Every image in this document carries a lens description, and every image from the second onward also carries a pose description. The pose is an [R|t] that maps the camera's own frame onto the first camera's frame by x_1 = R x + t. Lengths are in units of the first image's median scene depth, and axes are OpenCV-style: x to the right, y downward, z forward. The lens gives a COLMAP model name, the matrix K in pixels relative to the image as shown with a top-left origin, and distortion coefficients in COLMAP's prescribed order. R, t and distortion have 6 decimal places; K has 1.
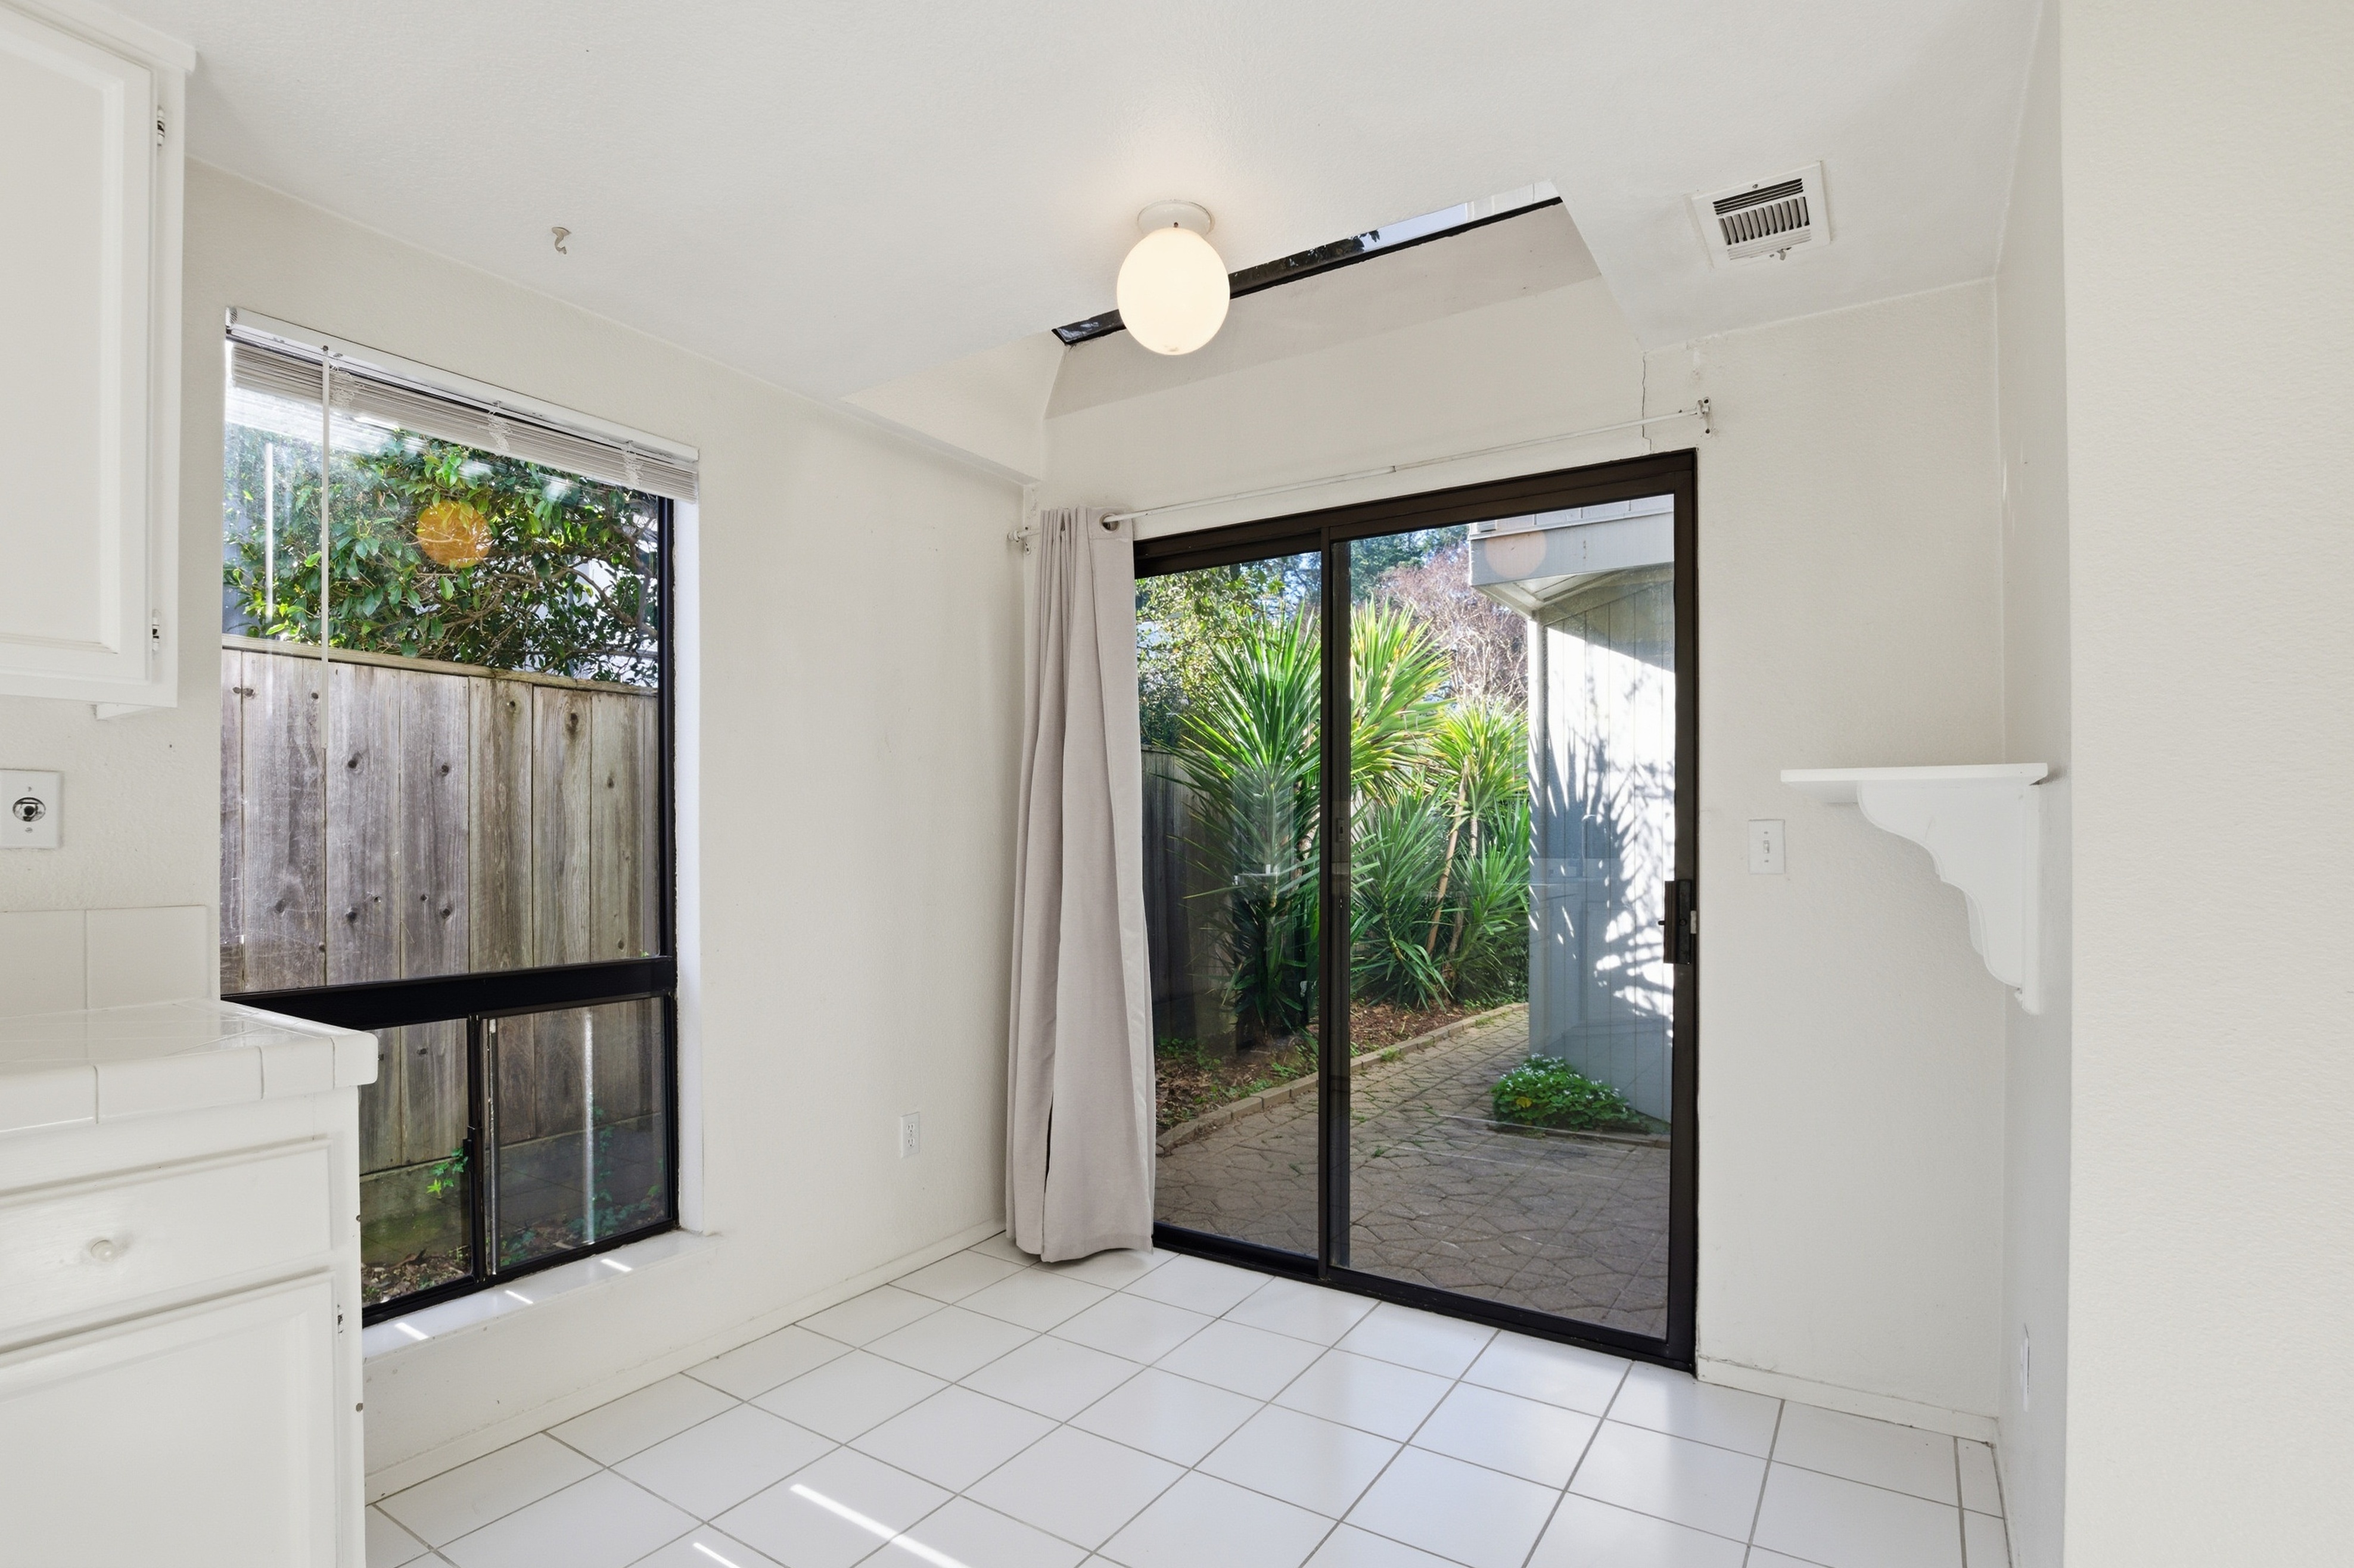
lens RADIAL K [[1137.7, 0, 1179.1], [0, 1137.7, 833.5], [0, 0, 1]] dist [-0.022605, 0.000867]
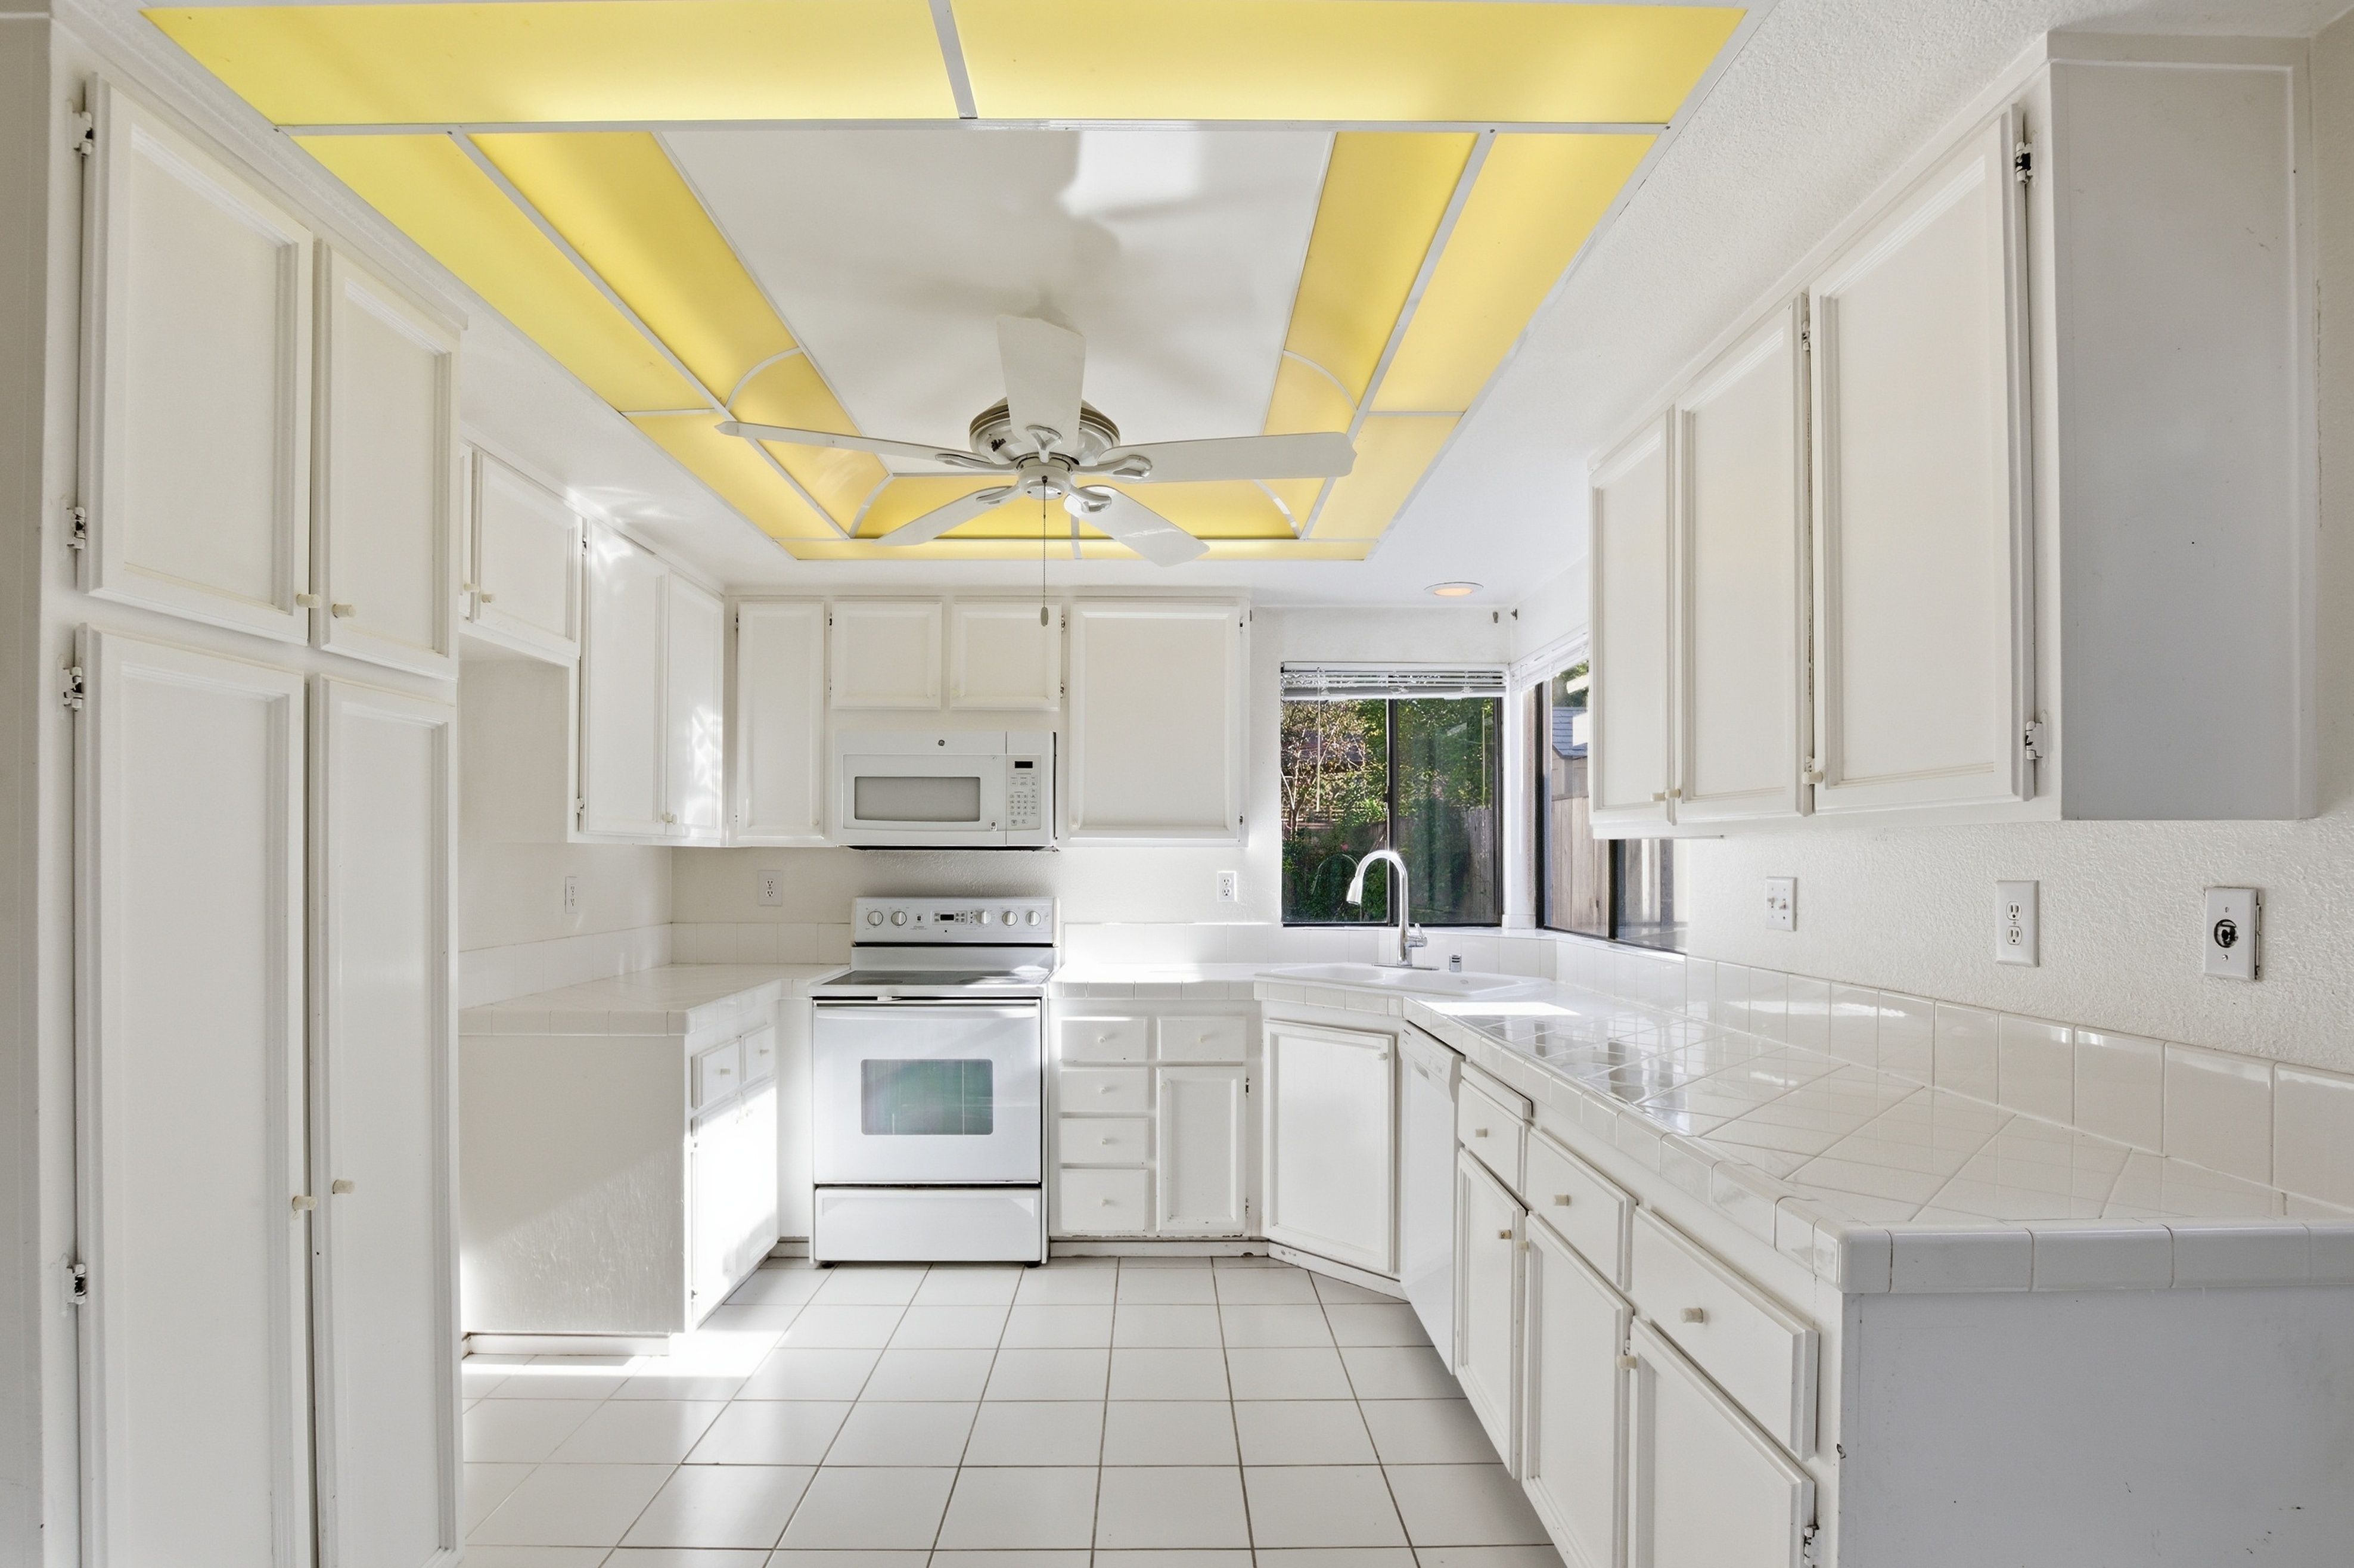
lens RADIAL K [[1157.4, 0, 1166.6], [0, 1157.4, 859.5], [0, 0, 1]] dist [0.000965, 0.000439]
pose [[-0.833469, -0.000400, -0.552566, 0.061226], [0.003720, 0.999973, -0.006336, -0.034838], [0.552554, -0.007337, -0.833445, 0.590414]]
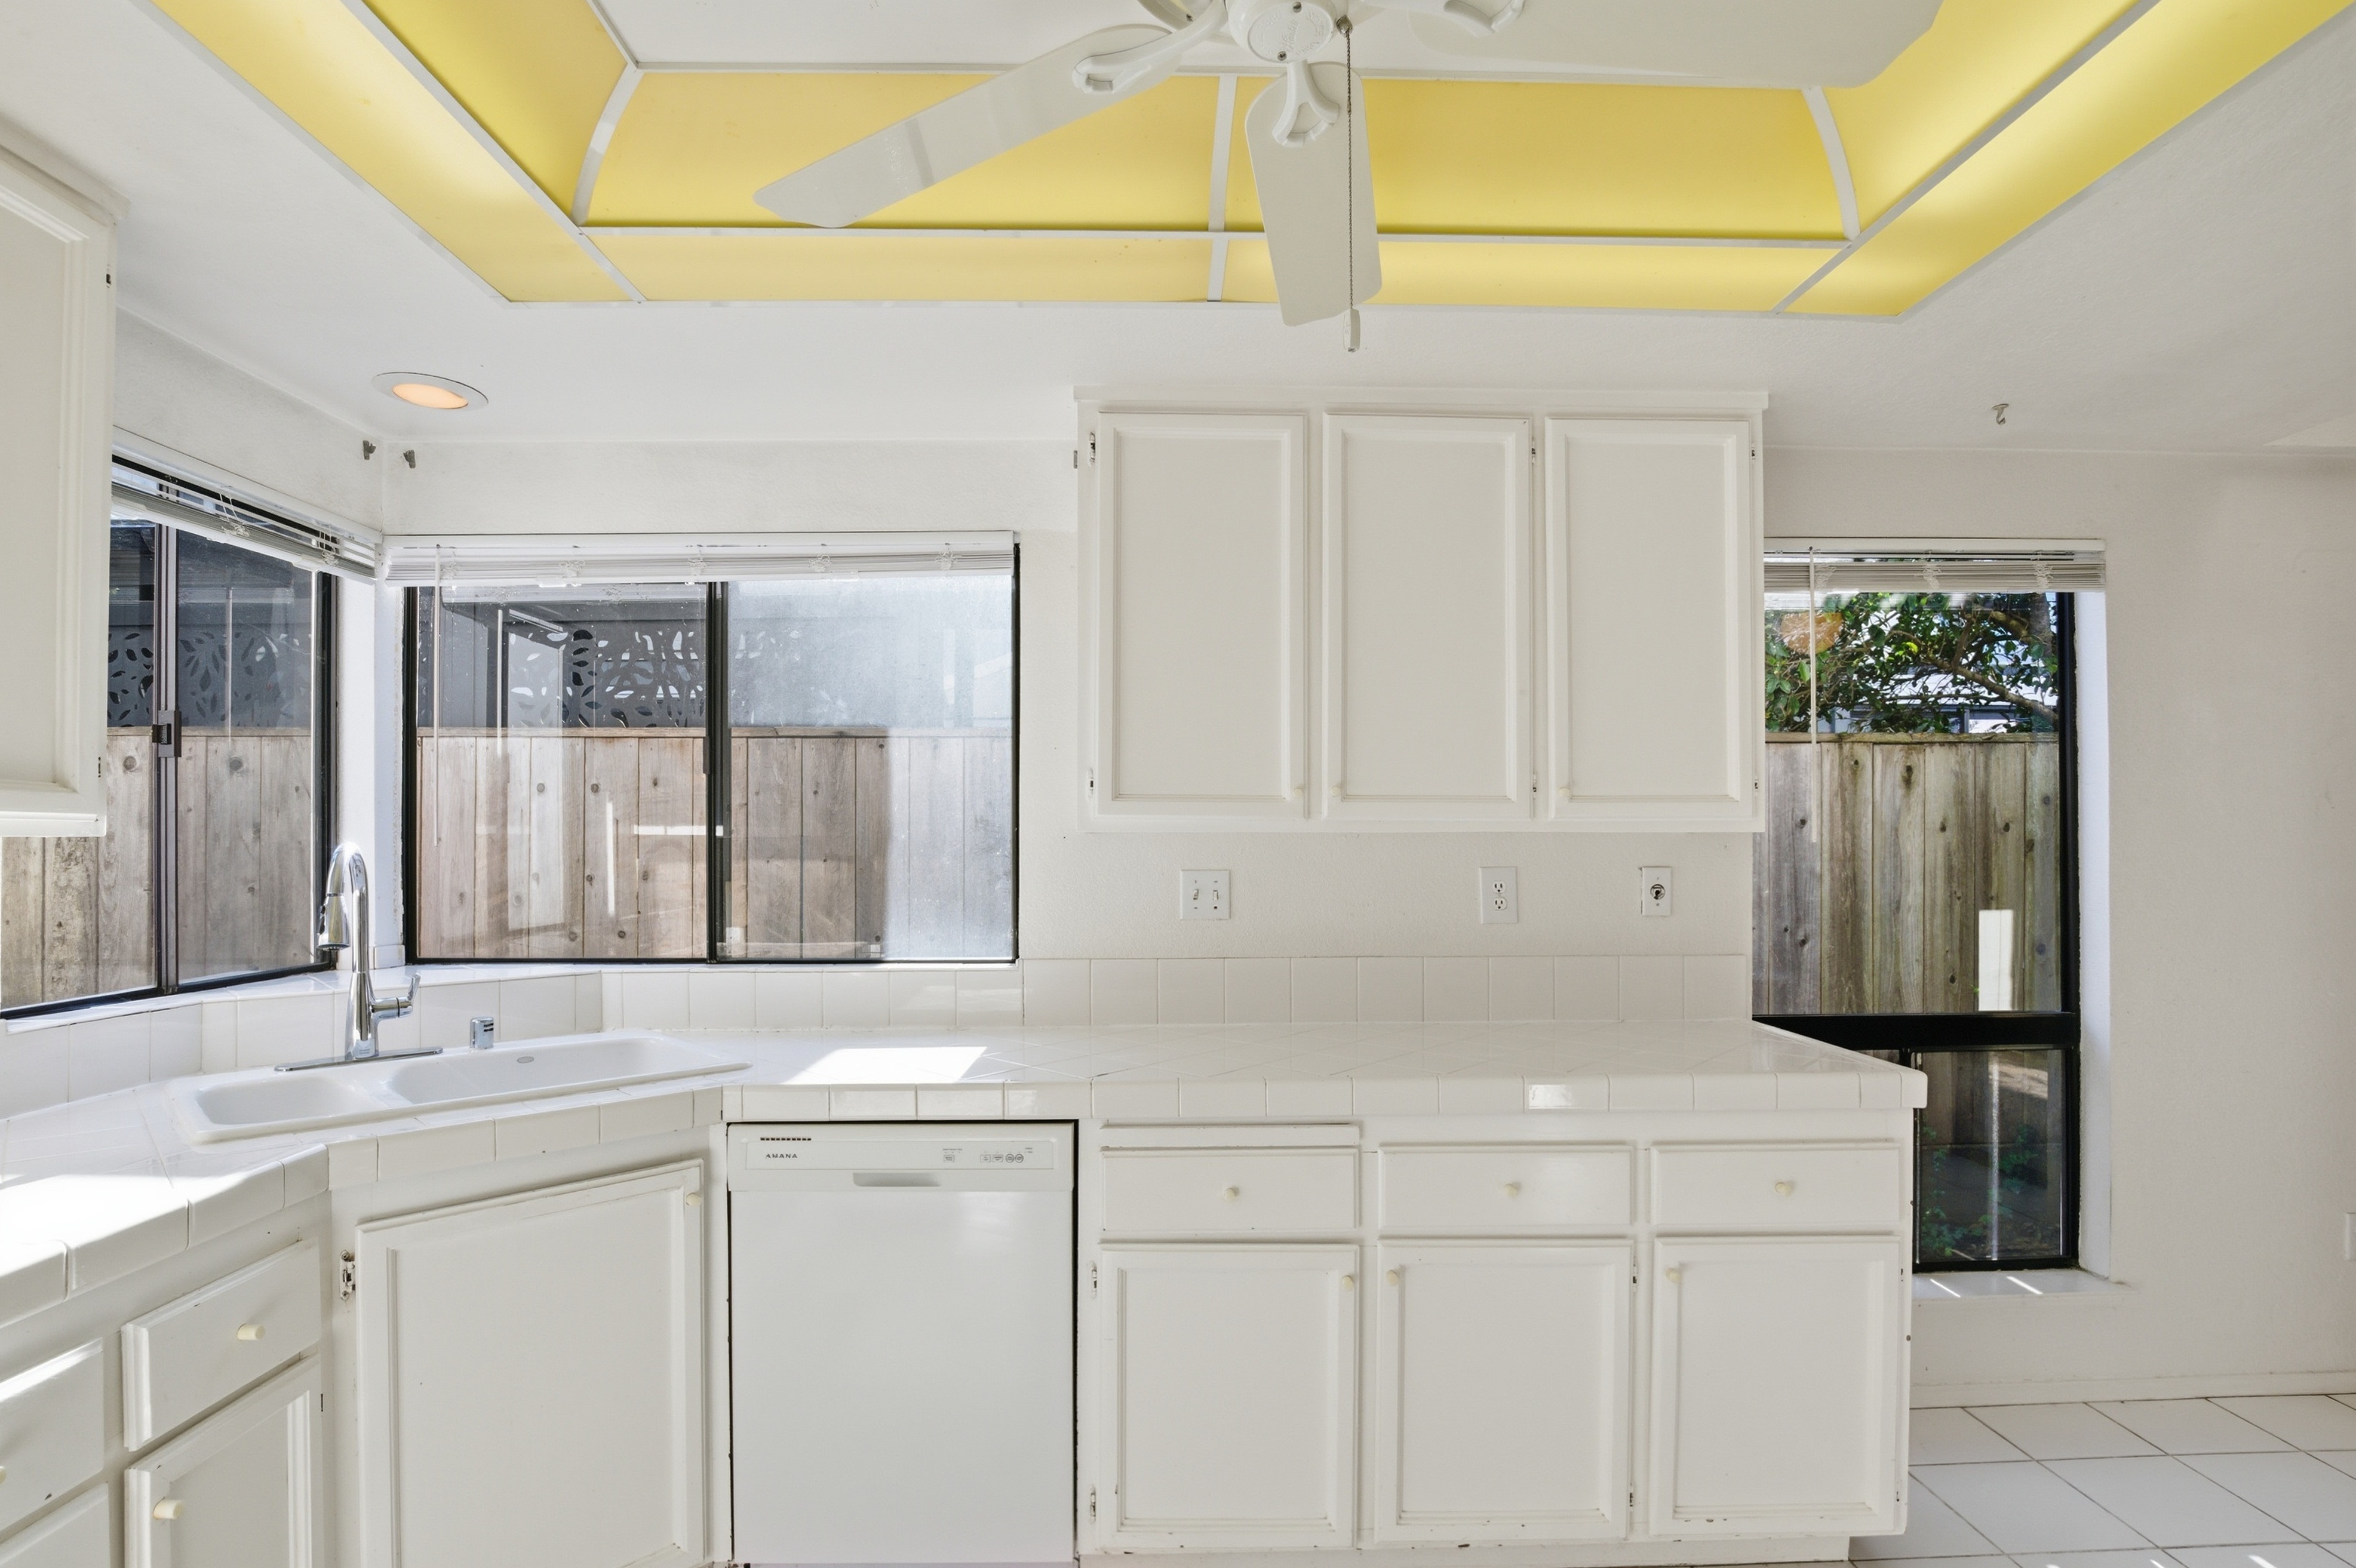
lens RADIAL K [[1138.6, 0, 1180.1], [0, 1138.6, 833.6], [0, 0, 1]] dist [-0.022605, 0.000867]
pose [[0.563620, -0.005675, -0.826015, -0.034306], [0.008914, 0.999960, -0.000788, -0.050575], [0.825986, -0.006919, 0.563648, -0.220696]]
